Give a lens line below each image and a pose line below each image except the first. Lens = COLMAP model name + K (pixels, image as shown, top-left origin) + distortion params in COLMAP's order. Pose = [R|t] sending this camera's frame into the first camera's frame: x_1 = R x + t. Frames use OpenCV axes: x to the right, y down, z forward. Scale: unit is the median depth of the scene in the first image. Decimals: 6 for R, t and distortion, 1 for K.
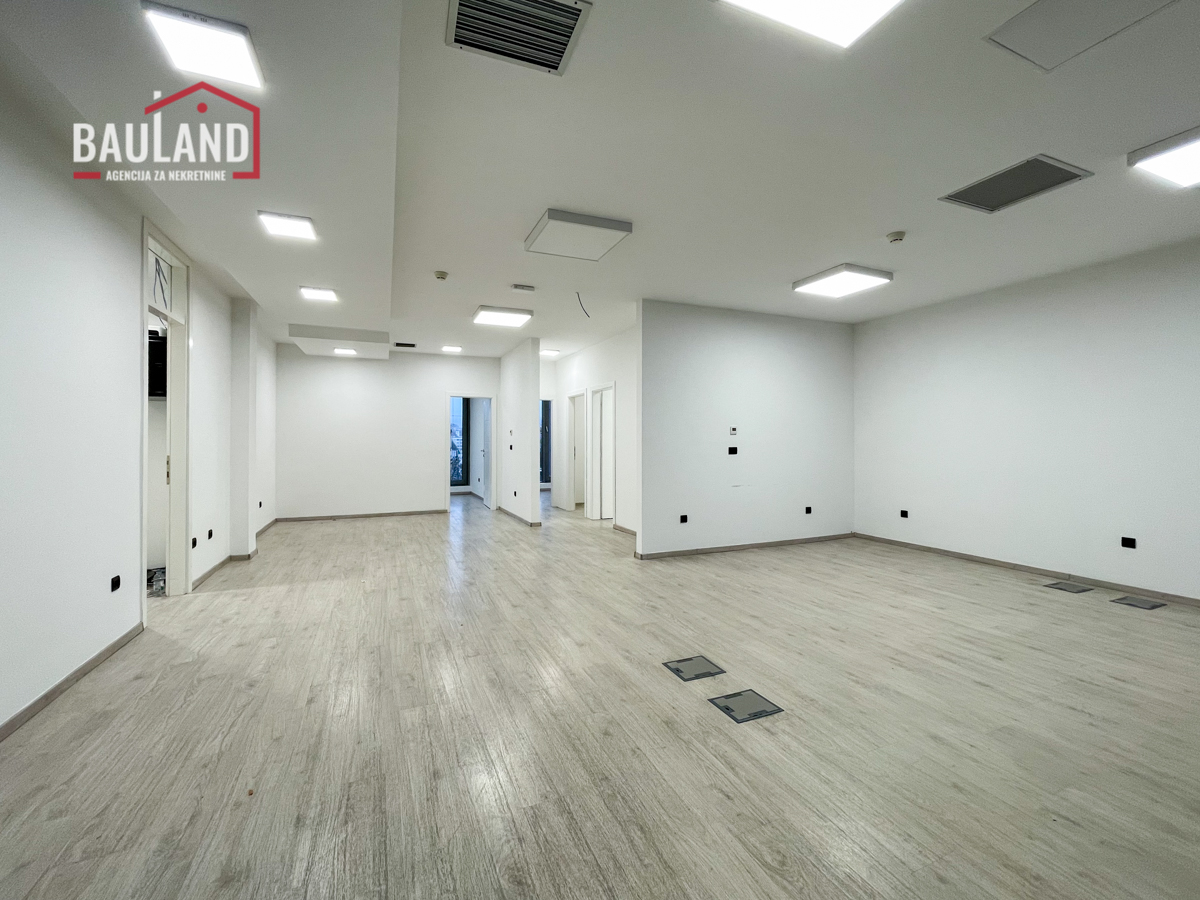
lens RADIAL K [[492.7, 0, 594.7], [0, 492.7, 445.2], [0, 0, 1]] dist [-0.003210, 0.000044]
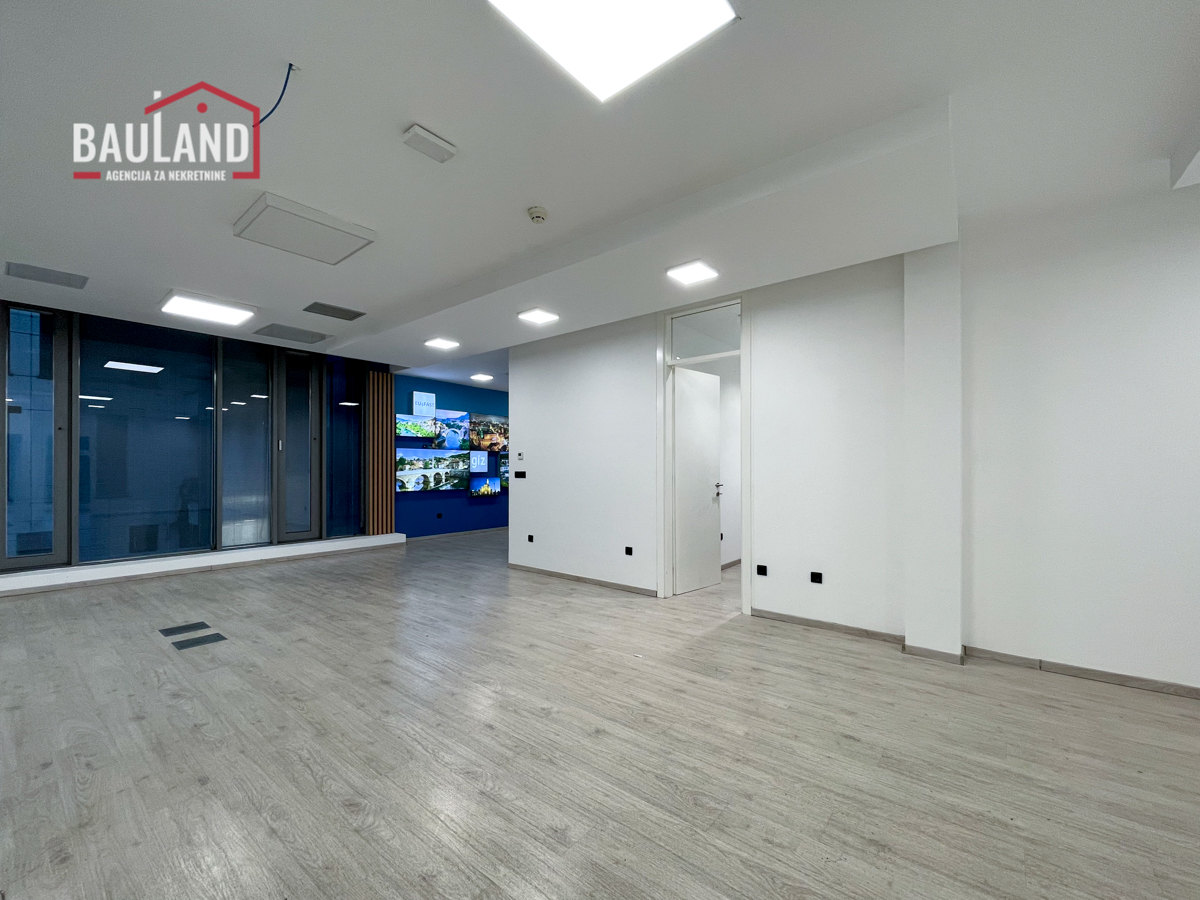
lens RADIAL K [[492.7, 0, 601.3], [0, 492.7, 459.8], [0, 0, 1]] dist [-0.003210, 0.000044]
pose [[-0.884800, -0.006755, -0.465921, -0.106947], [-0.003933, 0.999968, -0.007029, -0.013455], [0.465954, -0.004387, -0.884798, 2.238077]]
